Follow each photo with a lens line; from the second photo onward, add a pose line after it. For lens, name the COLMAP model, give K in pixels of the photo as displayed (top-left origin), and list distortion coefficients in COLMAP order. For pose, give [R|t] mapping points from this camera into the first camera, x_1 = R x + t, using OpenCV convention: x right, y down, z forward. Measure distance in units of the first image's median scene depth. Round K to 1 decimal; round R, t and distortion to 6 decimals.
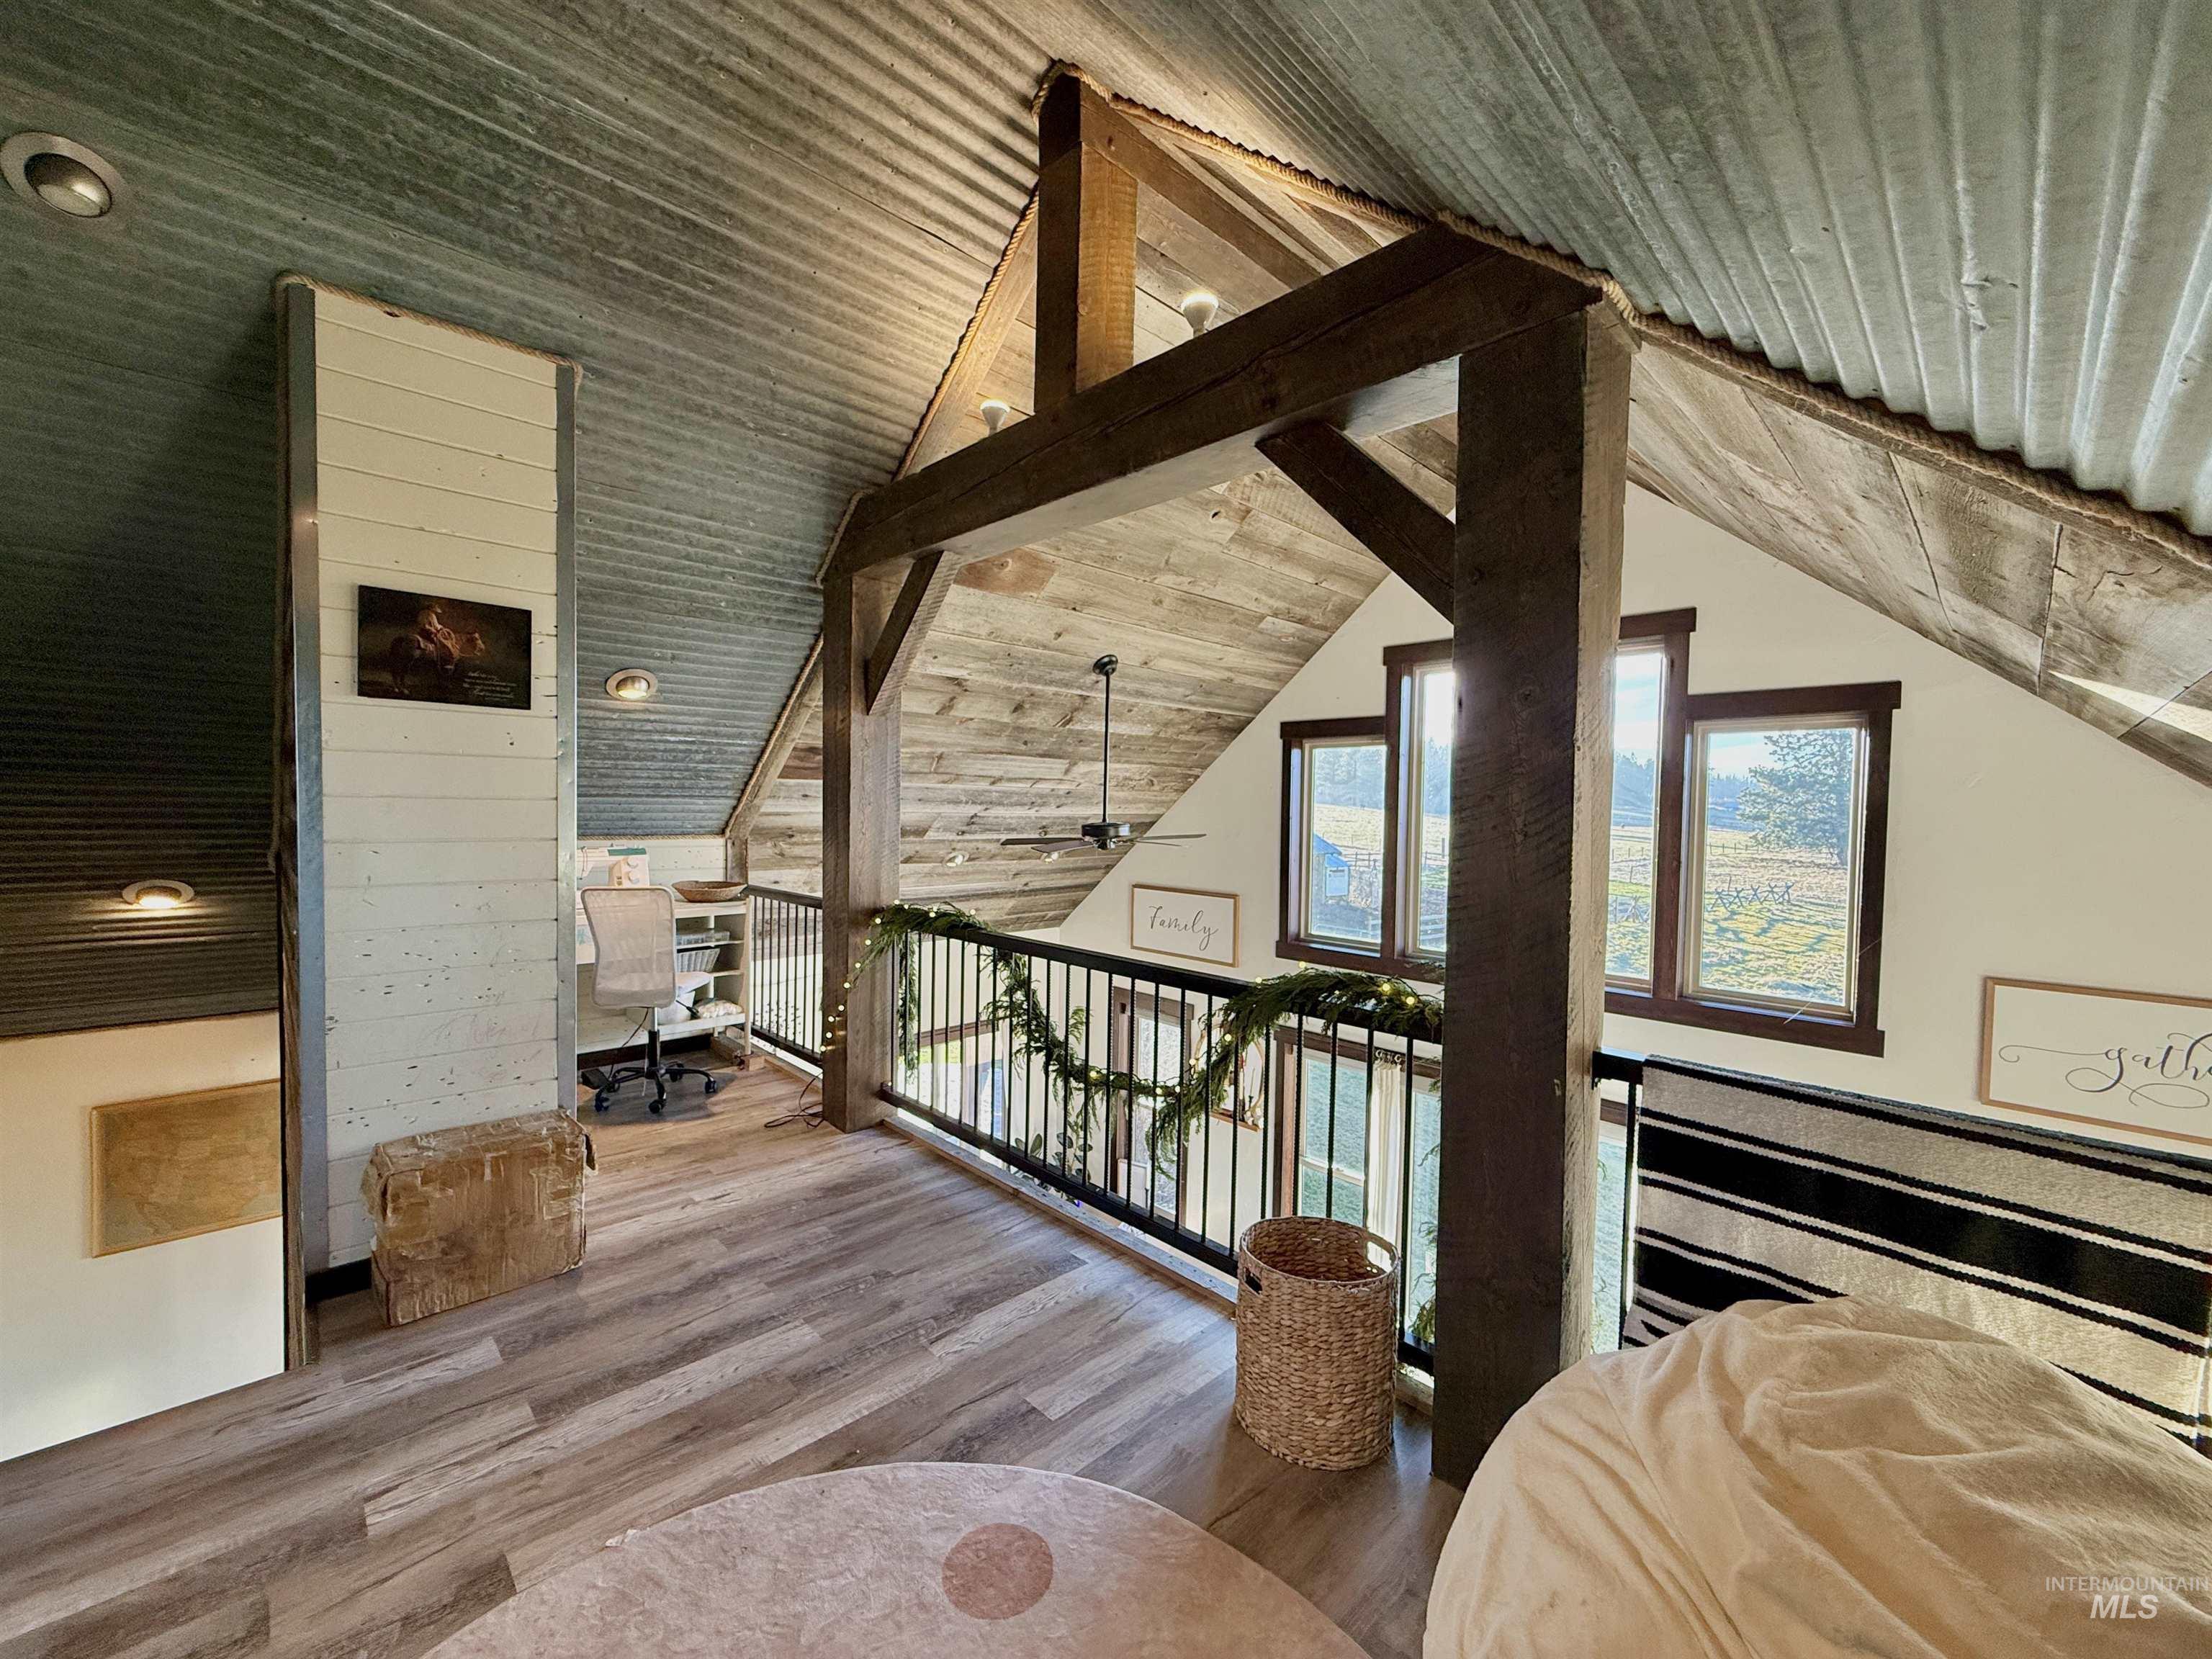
lens RADIAL K [[881.3, 0, 1102.9], [0, 881.3, 832.1], [0, 0, 1]] dist [-0.000087, 0.000159]
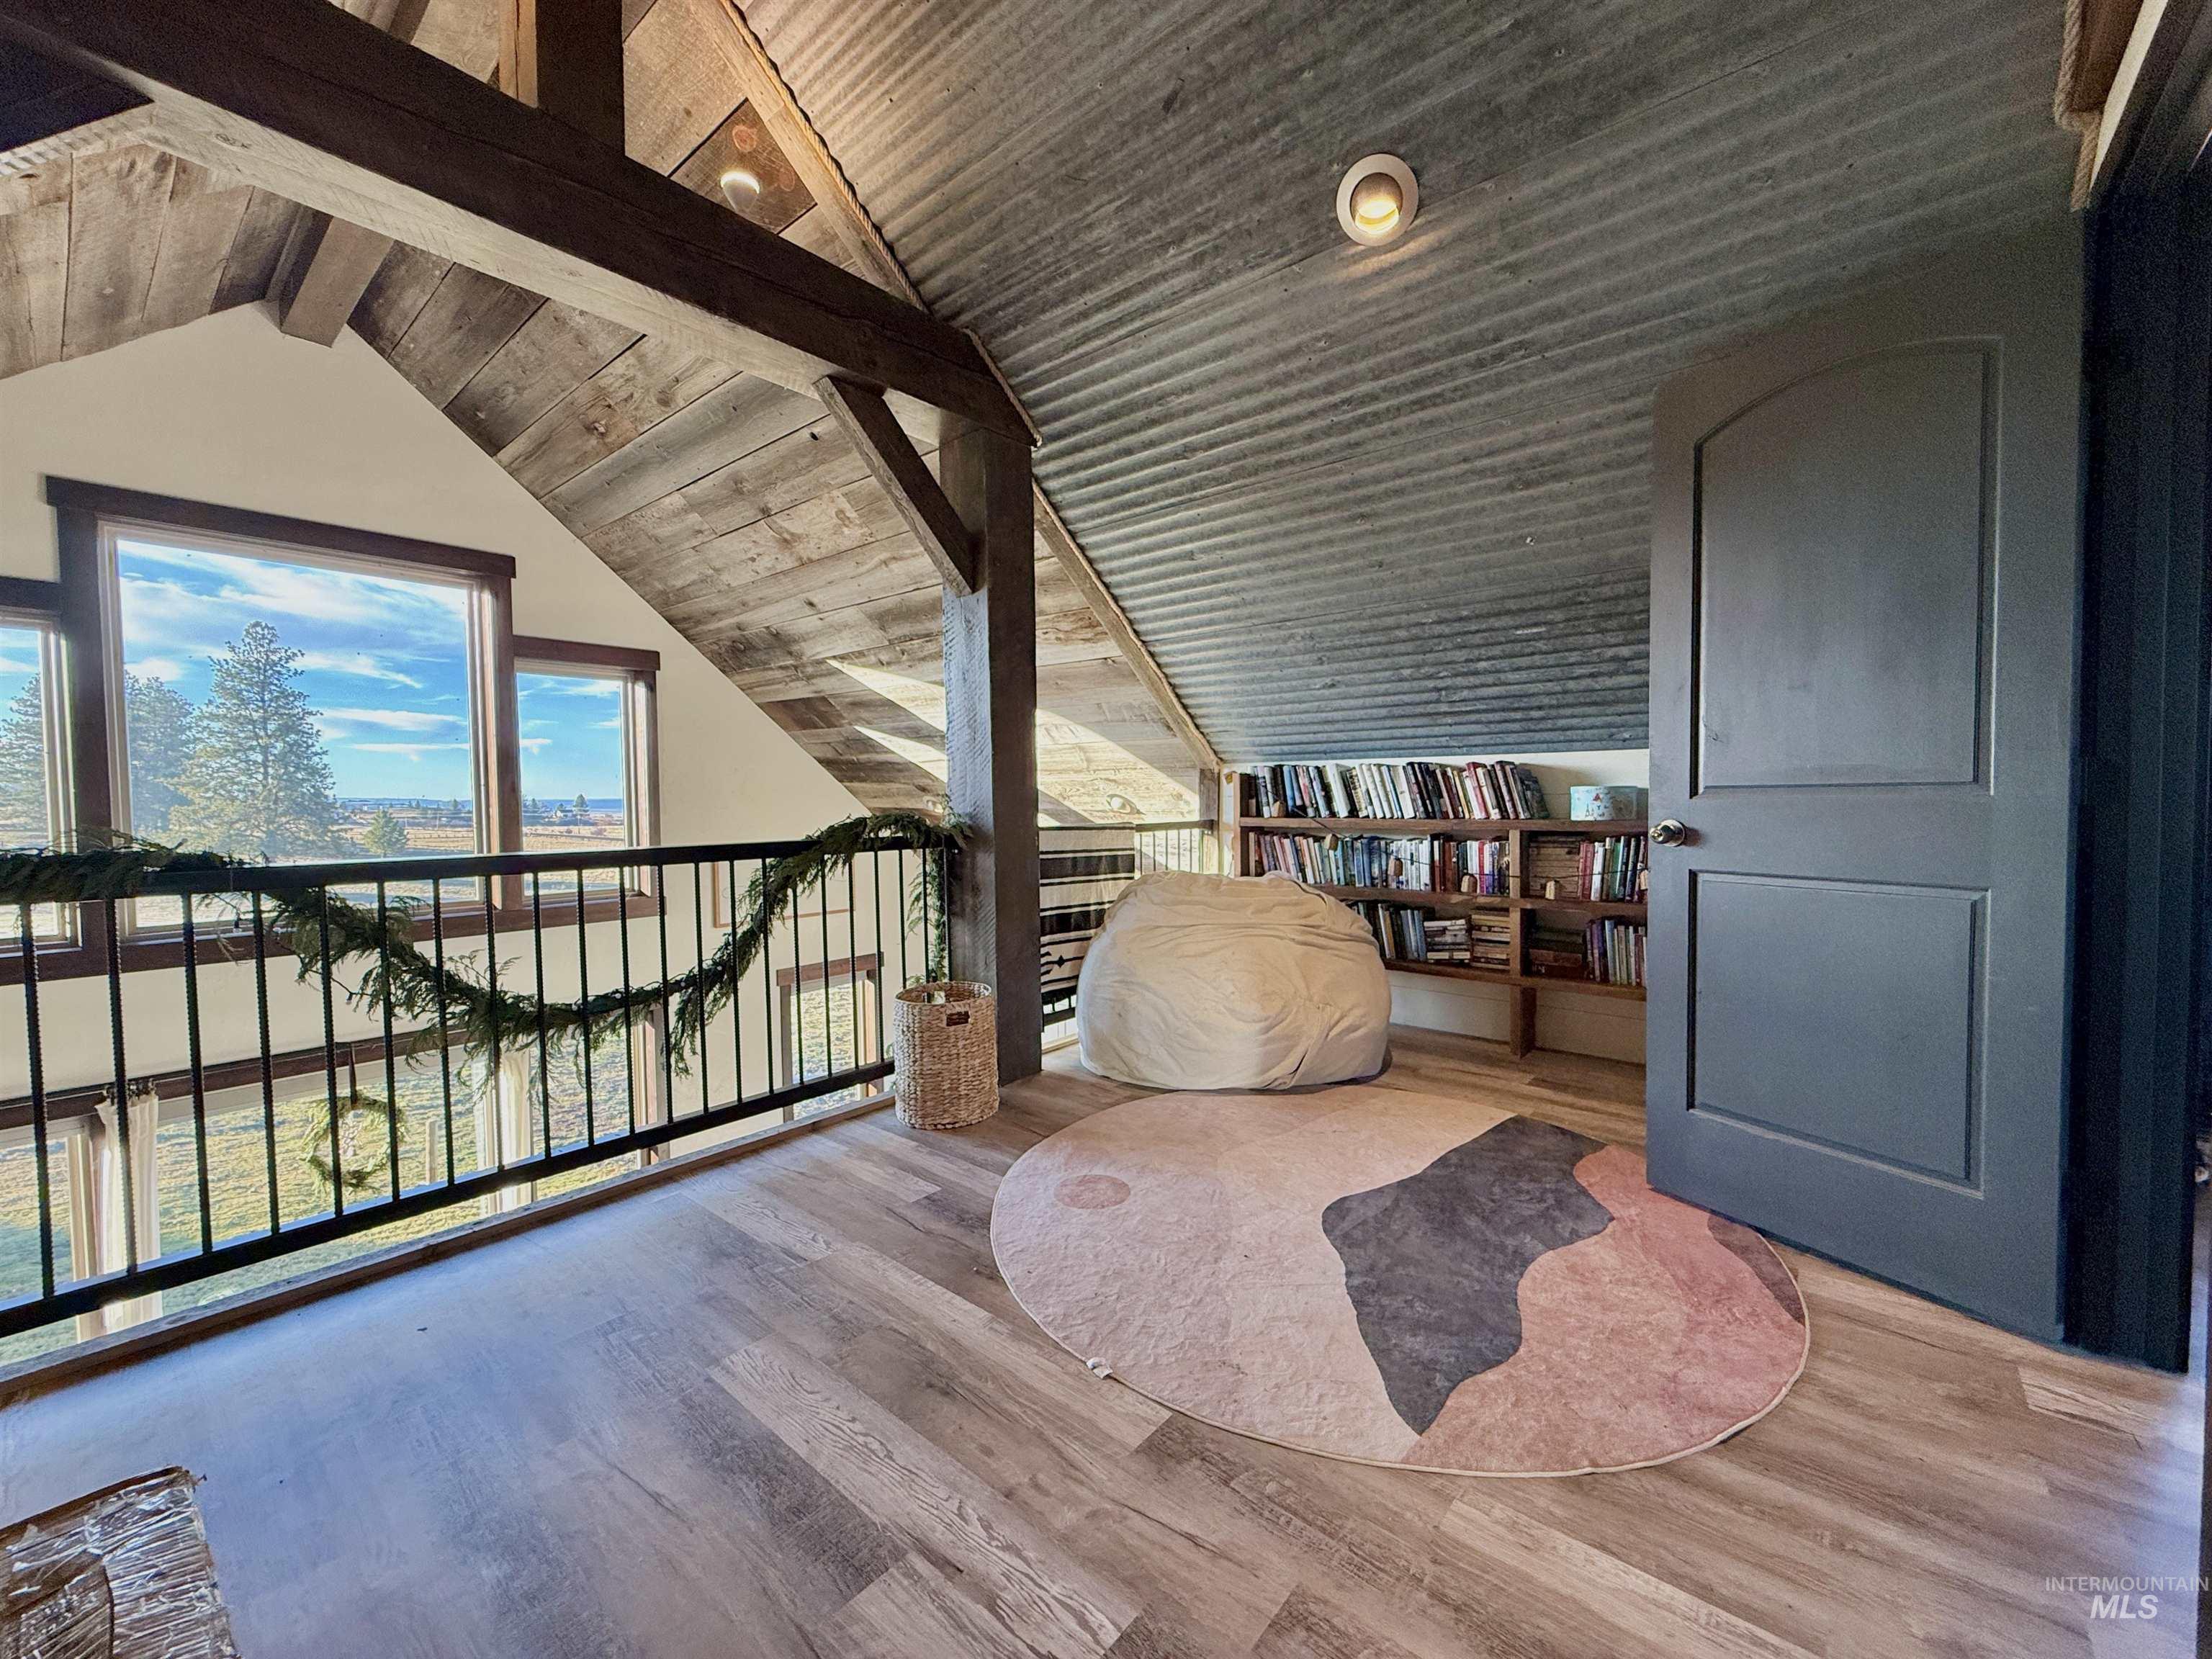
lens RADIAL K [[881.3, 0, 1102.9], [0, 881.3, 832.1], [0, 0, 1]] dist [-0.000087, 0.000159]
pose [[-0.102051, -0.055942, 0.993205, -1.088711], [0.041911, 0.997289, 0.060478, 0.118479], [-0.993896, 0.047798, -0.099430, 0.788707]]
